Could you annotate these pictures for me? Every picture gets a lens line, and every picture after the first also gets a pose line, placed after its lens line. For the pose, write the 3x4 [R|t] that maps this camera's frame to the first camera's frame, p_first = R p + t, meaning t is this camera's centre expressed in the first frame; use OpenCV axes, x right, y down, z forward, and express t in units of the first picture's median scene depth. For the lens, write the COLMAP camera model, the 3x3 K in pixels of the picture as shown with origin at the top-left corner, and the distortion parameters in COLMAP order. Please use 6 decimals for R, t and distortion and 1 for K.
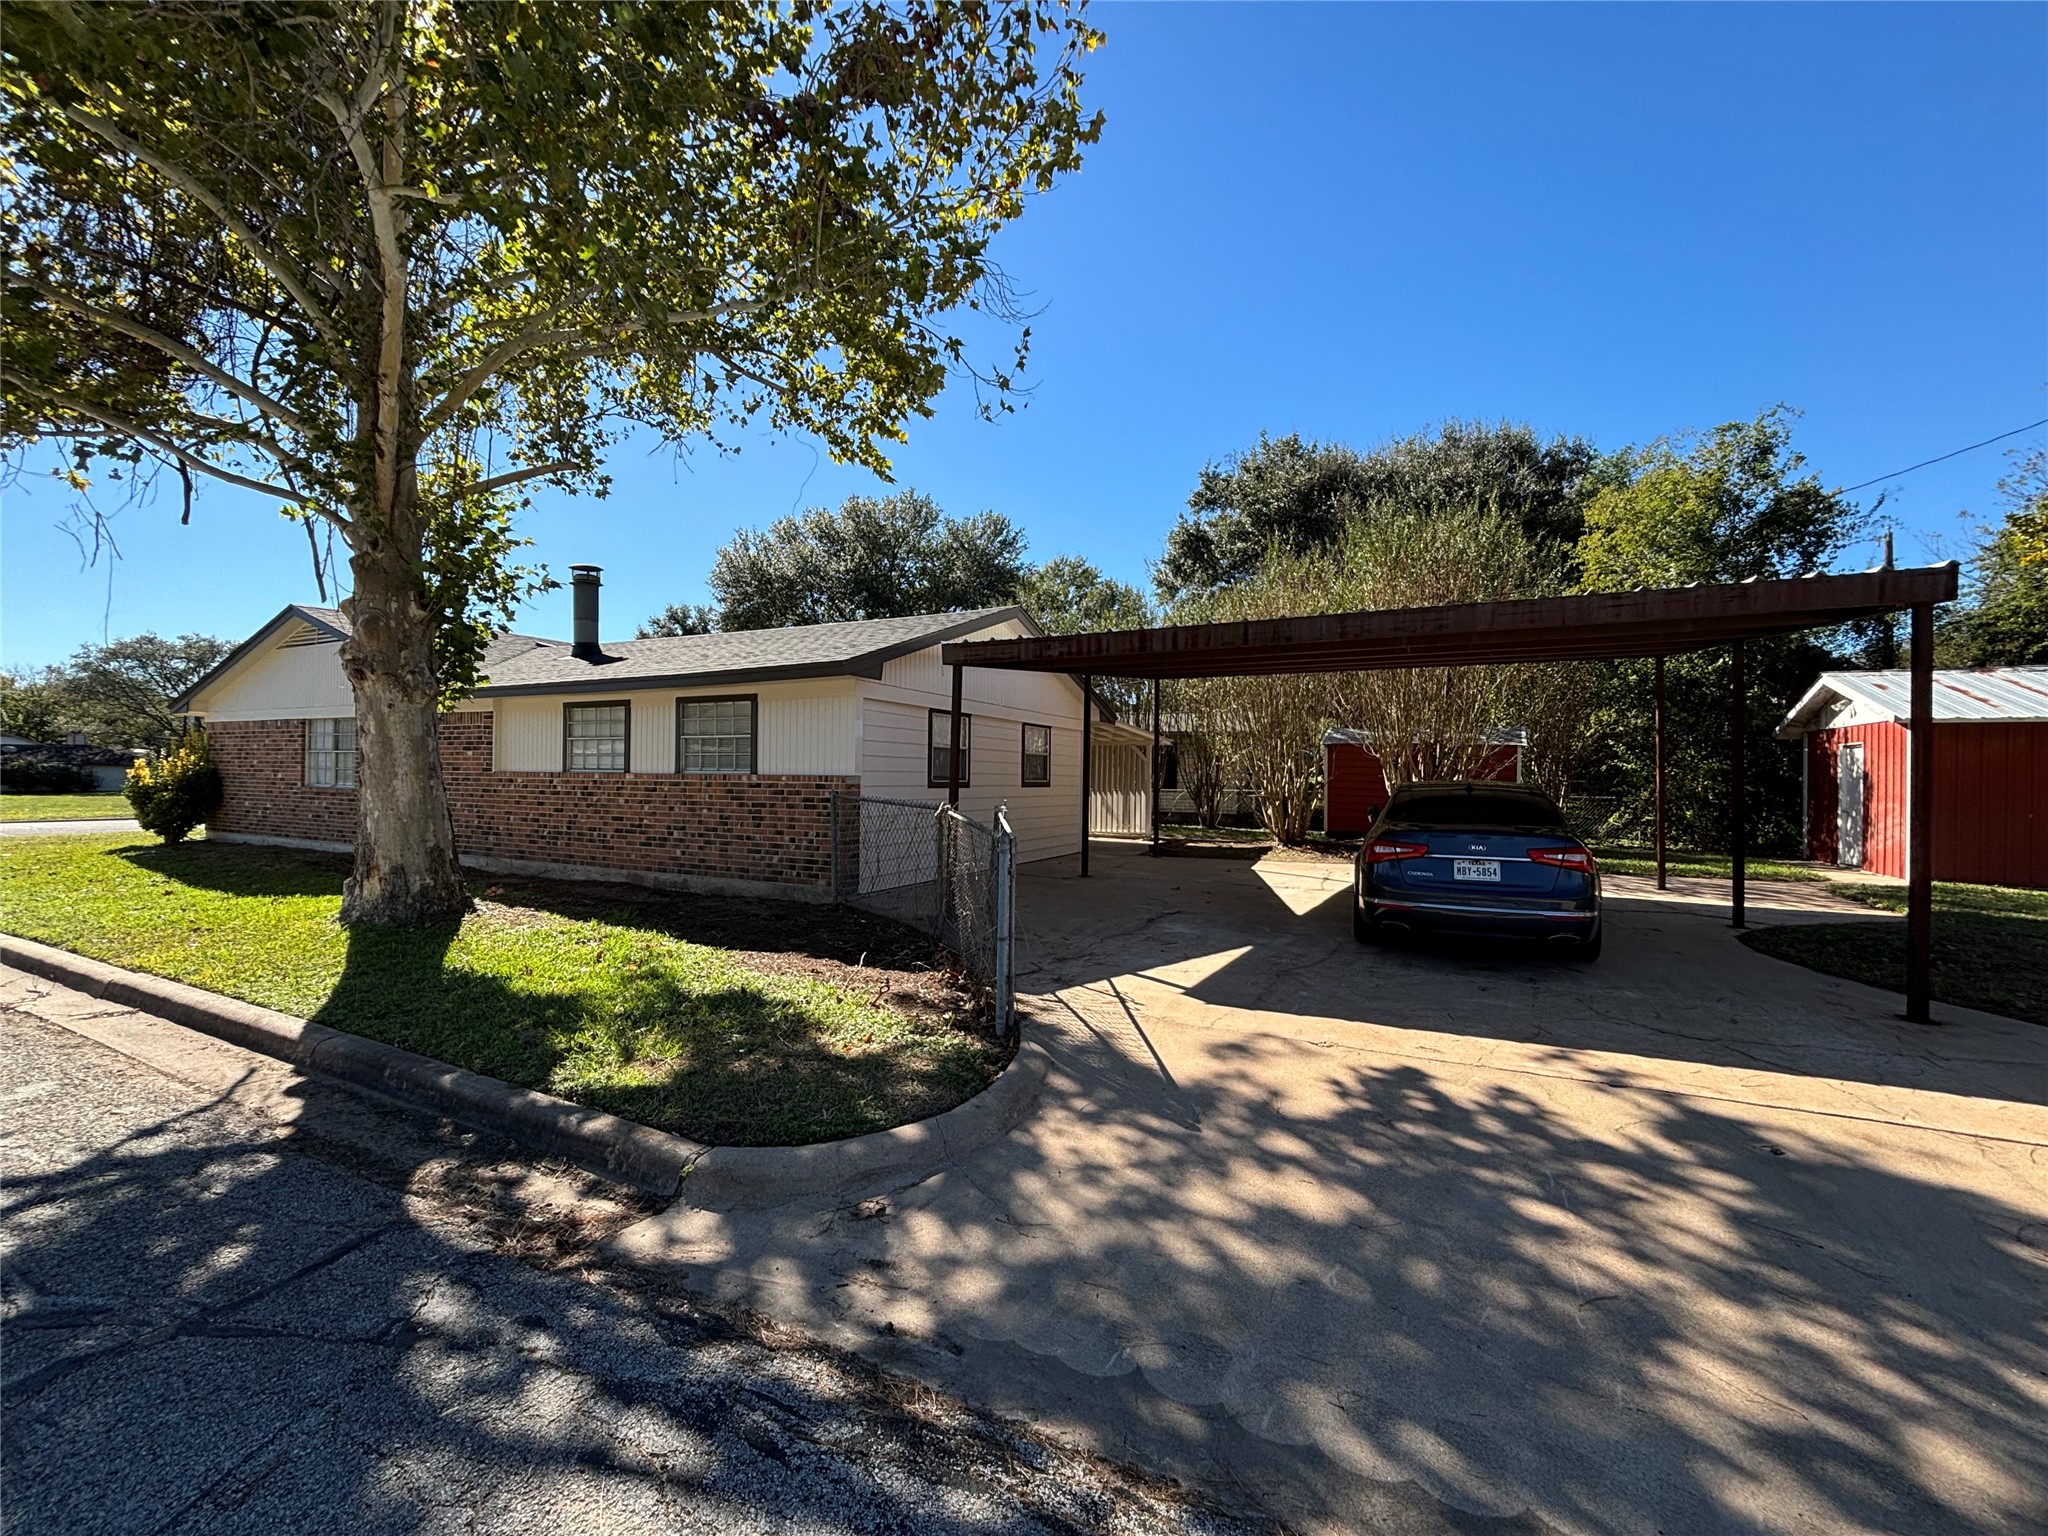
lens RADIAL K [[824.4, 0, 1021.4], [0, 824.4, 773.8], [0, 0, 1]] dist [0.001488, 0.001233]
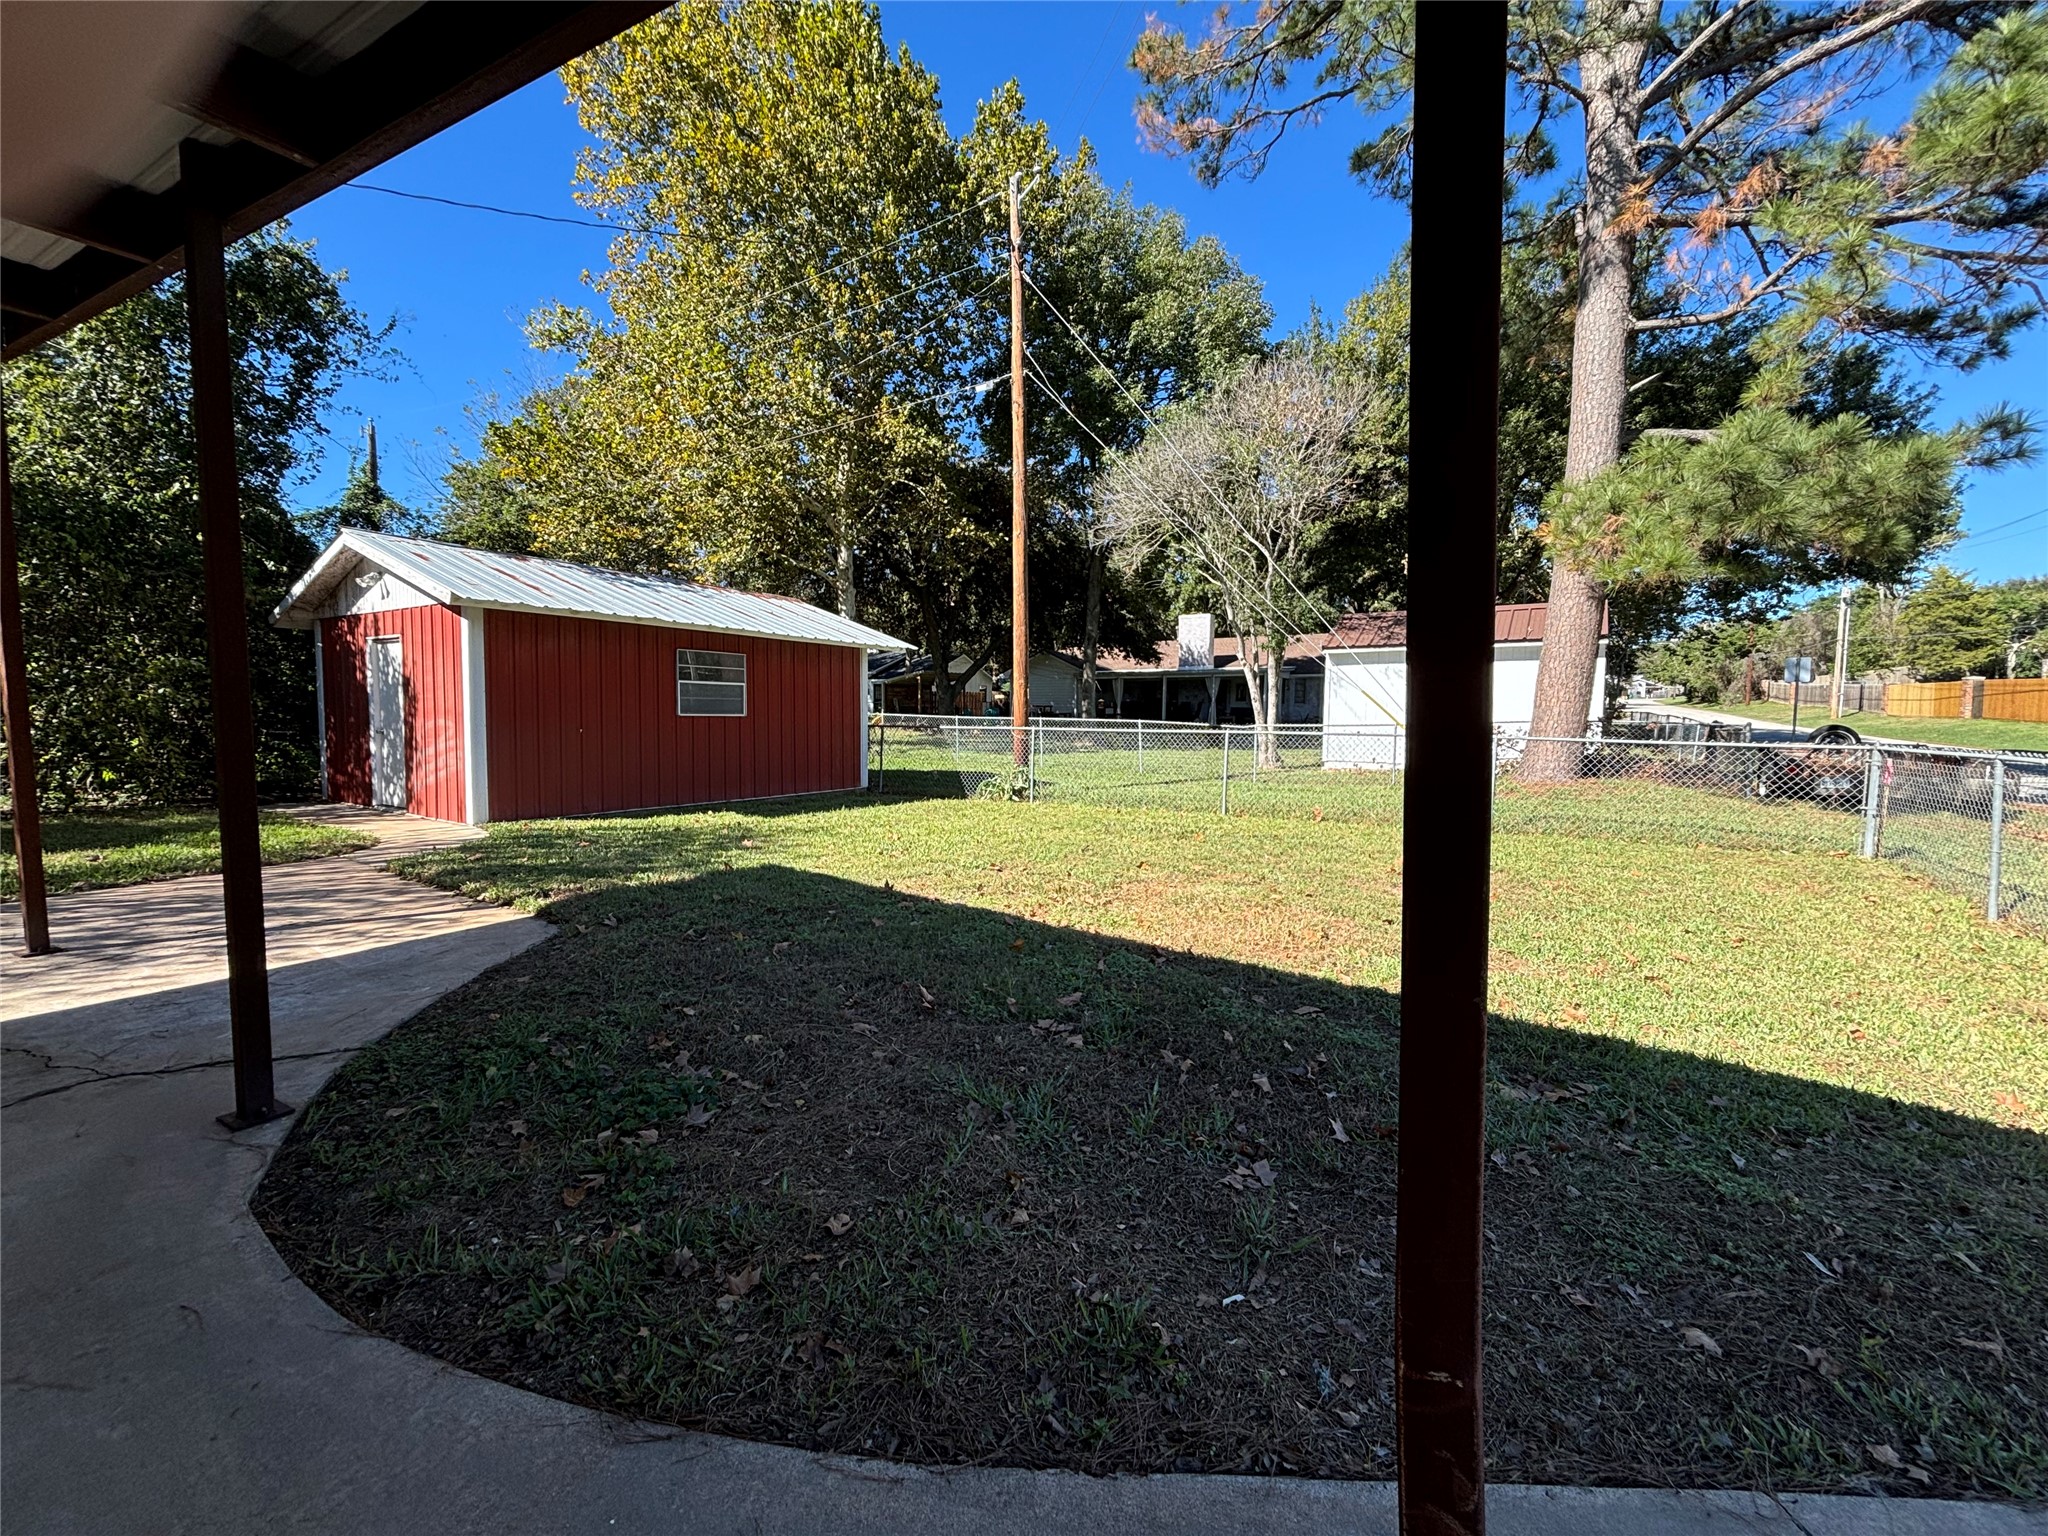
lens RADIAL K [[824.4, 0, 1021.8], [0, 824.4, 760.2], [0, 0, 1]] dist [0.001488, 0.001233]
pose [[0.085073, -0.073510, 0.993659, 0.334353], [-0.013018, 0.997108, 0.074879, 0.009104], [-0.996290, -0.019305, 0.083870, 0.388513]]
